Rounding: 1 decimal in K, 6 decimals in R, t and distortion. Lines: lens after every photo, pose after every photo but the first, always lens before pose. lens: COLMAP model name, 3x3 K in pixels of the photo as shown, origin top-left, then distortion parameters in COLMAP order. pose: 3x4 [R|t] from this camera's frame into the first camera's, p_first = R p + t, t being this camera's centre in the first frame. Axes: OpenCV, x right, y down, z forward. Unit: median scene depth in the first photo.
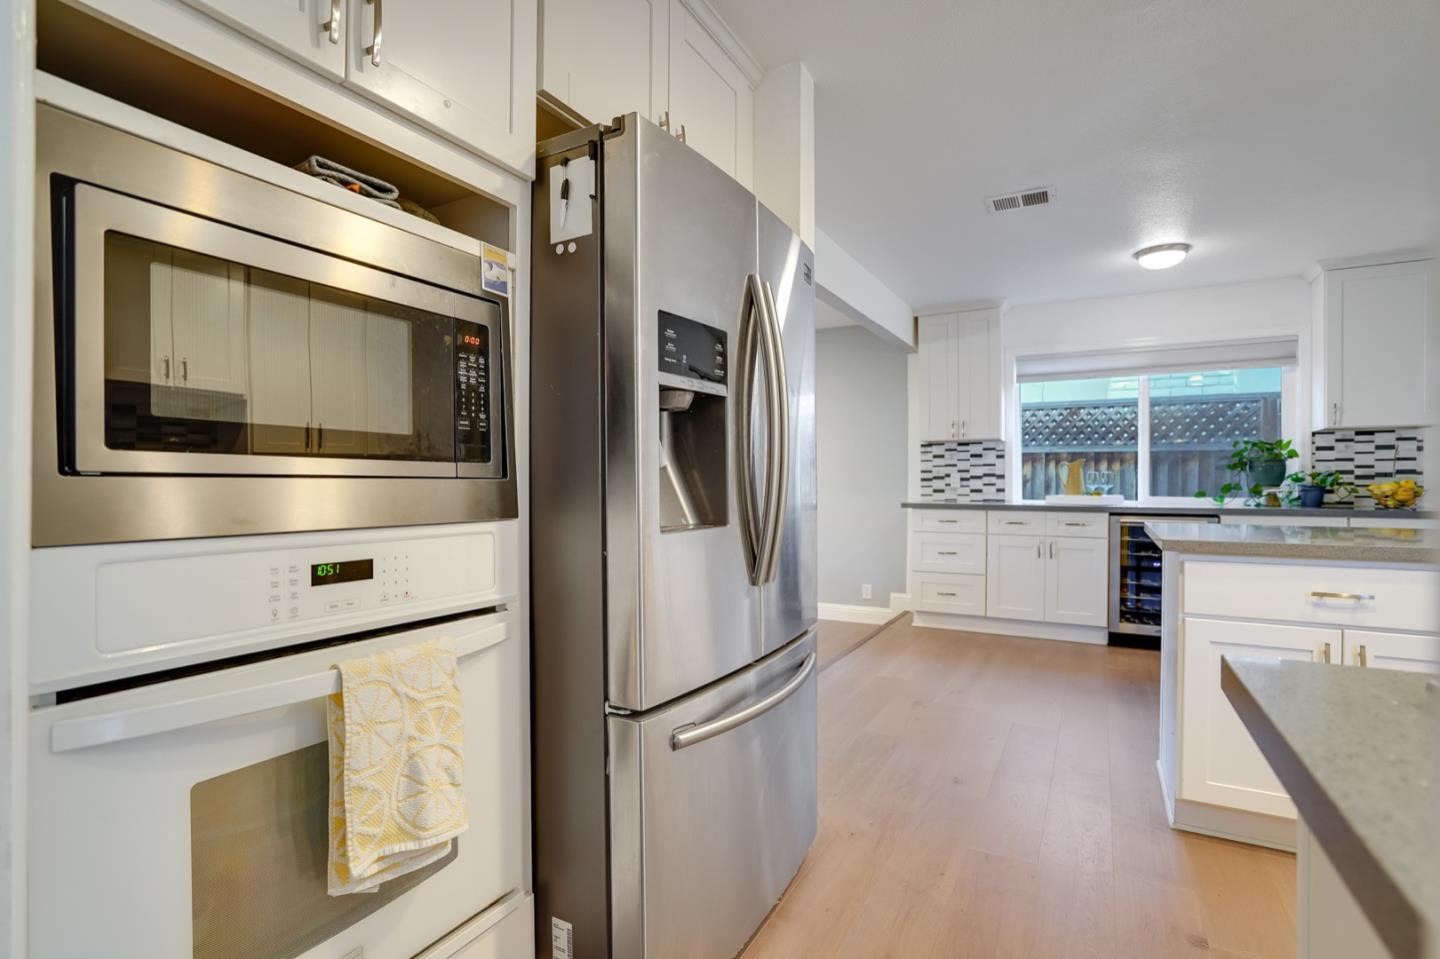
lens RADIAL K [[672.7, 0, 711.7], [0, 672.7, 476.7], [0, 0, 1]] dist [-0.048097, 0.022771]
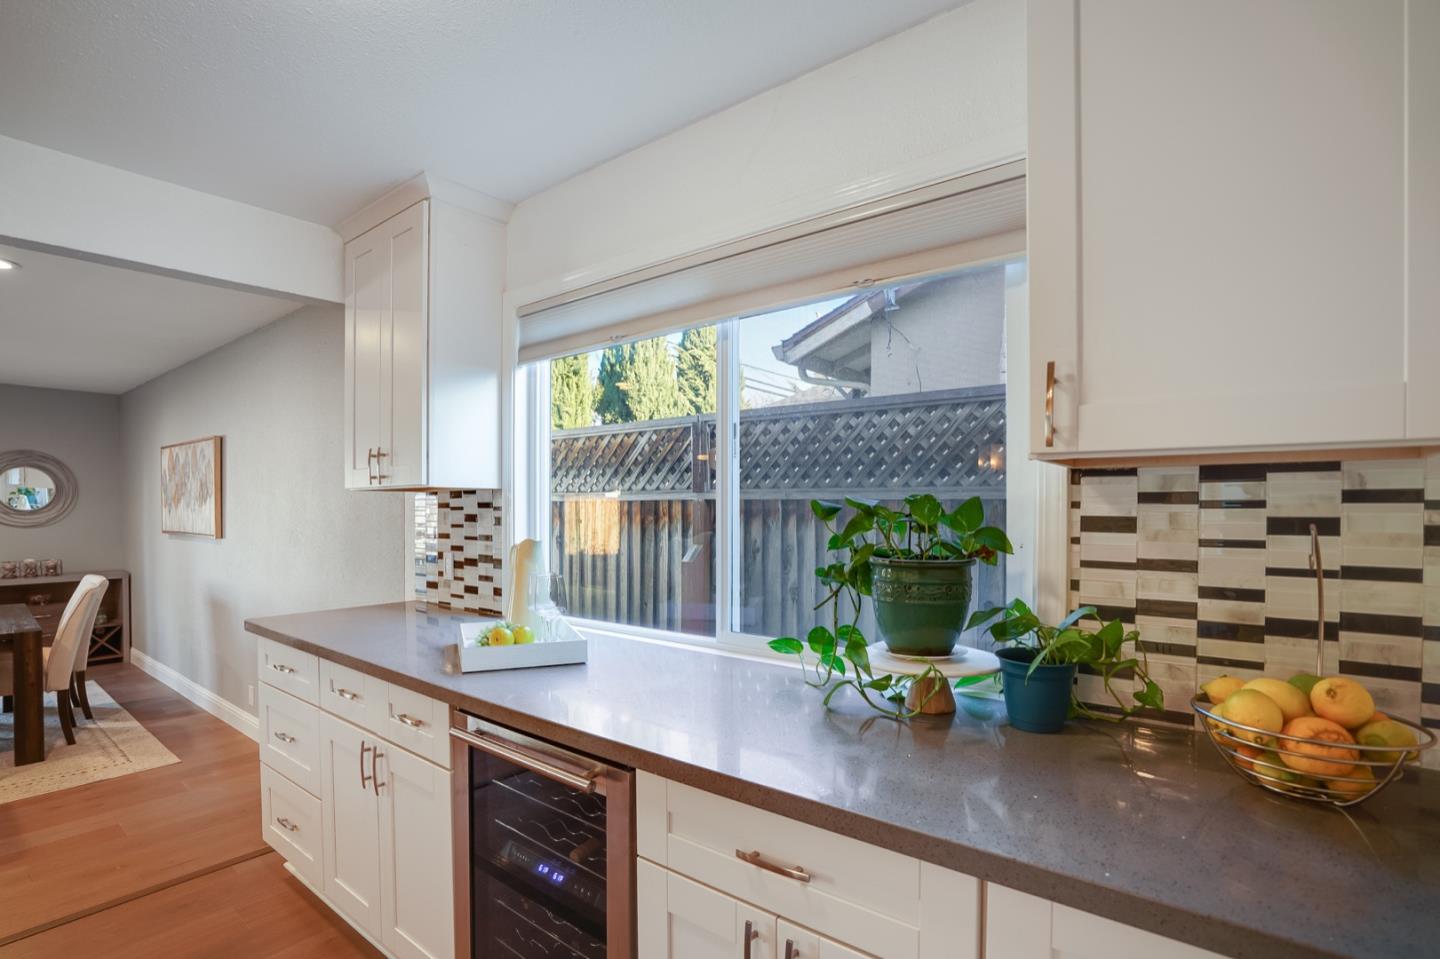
lens RADIAL K [[674.1, 0, 715.5], [0, 674.1, 505.0], [0, 0, 1]] dist [-0.049066, 0.021861]
pose [[0.987808, -0.001332, -0.155673, 0.801207], [0.002384, 0.999976, 0.006571, -0.053689], [0.155660, -0.006862, 0.987787, 0.671867]]
